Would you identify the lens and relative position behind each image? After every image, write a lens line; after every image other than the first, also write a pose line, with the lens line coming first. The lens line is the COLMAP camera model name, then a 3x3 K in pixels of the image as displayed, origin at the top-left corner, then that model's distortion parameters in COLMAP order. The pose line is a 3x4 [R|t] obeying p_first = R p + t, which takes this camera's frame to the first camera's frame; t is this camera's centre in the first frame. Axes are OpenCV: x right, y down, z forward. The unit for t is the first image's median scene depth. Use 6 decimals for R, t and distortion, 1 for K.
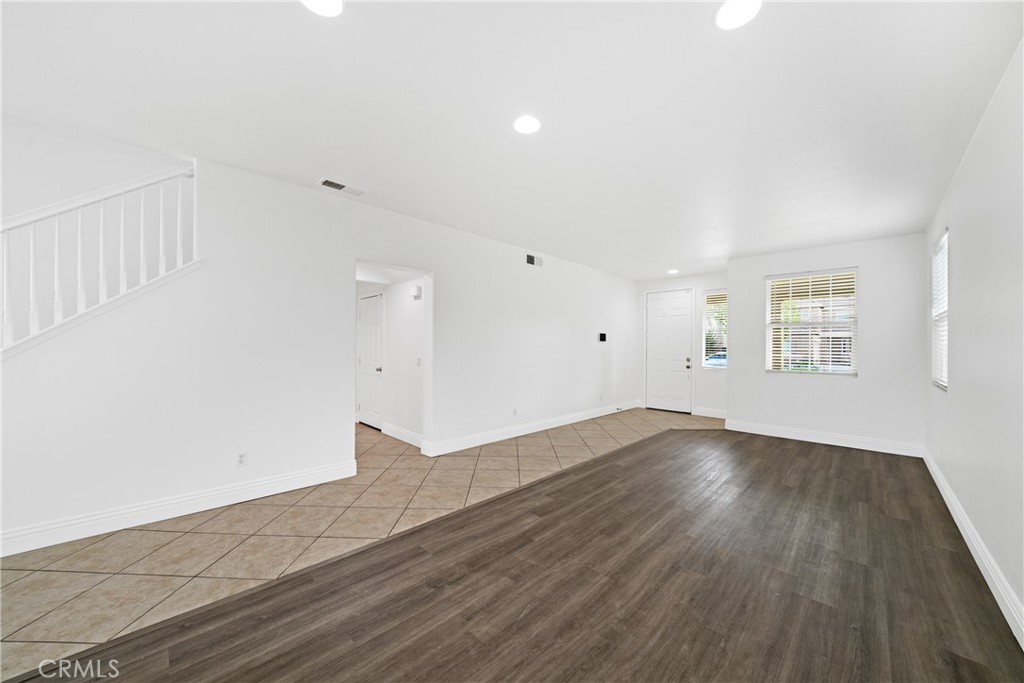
lens RADIAL K [[358.7, 0, 509.8], [0, 358.7, 345.4], [0, 0, 1]] dist [-0.022023, 0.003024]
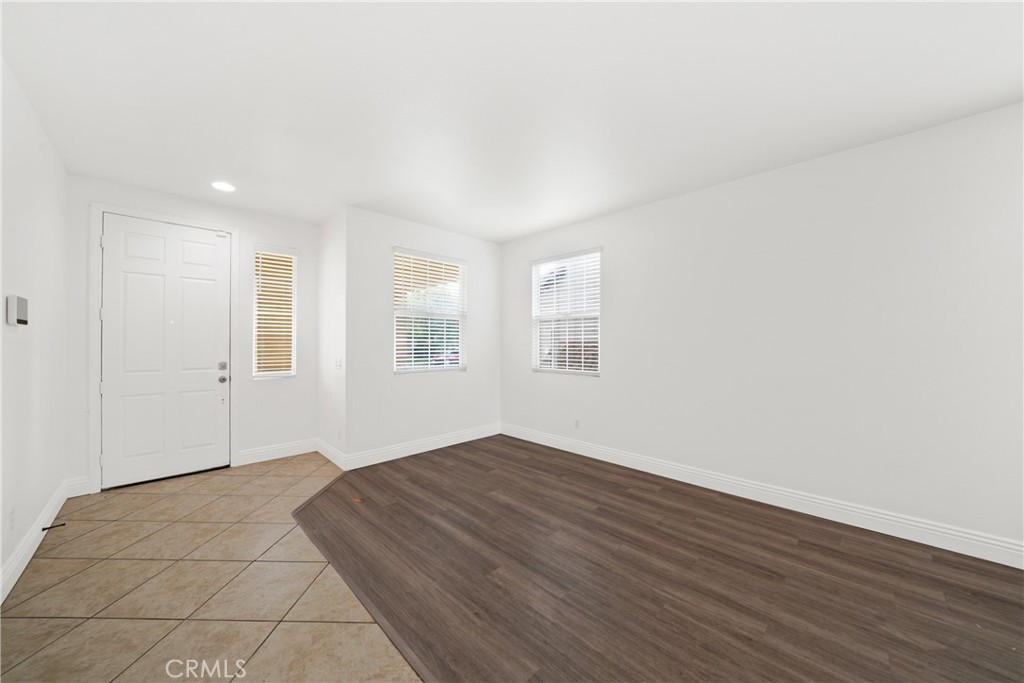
lens RADIAL K [[358.7, 0, 509.8], [0, 358.7, 345.4], [0, 0, 1]] dist [-0.022023, 0.003024]
pose [[-0.001759, -0.011613, 0.999931, -0.046116], [-0.001825, 0.999931, 0.011610, 0.006750], [-0.999997, -0.001804, -0.001780, 1.251411]]
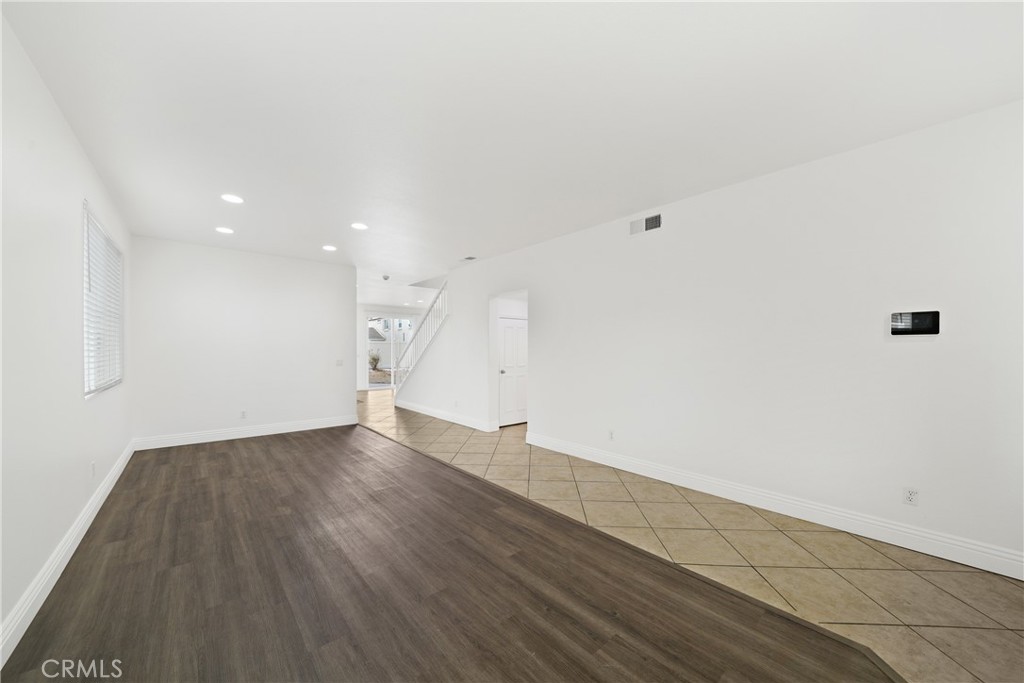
lens RADIAL K [[367.8, 0, 511.6], [0, 367.8, 344.4], [0, 0, 1]] dist [-0.011421, 0.000078]
pose [[-0.060464, -0.027722, -0.997785, 1.307554], [-0.005714, 0.999607, -0.027426, 0.020668], [0.998154, 0.004043, -0.060599, 1.314418]]
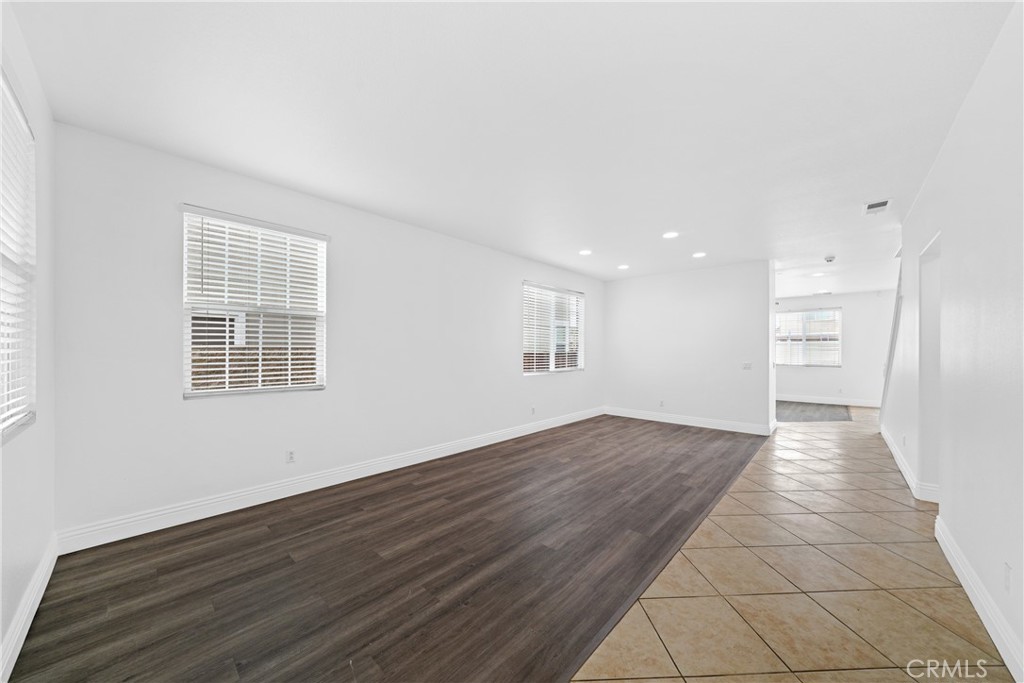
lens RADIAL K [[354.4, 0, 511.6], [0, 354.4, 343.0], [0, 0, 1]] dist [-0.013353, 0.004916]
pose [[-0.998774, -0.013469, -0.047637, 0.693556], [-0.012356, 0.999645, -0.023586, 0.010104], [0.047938, -0.022968, -0.998586, 2.012133]]
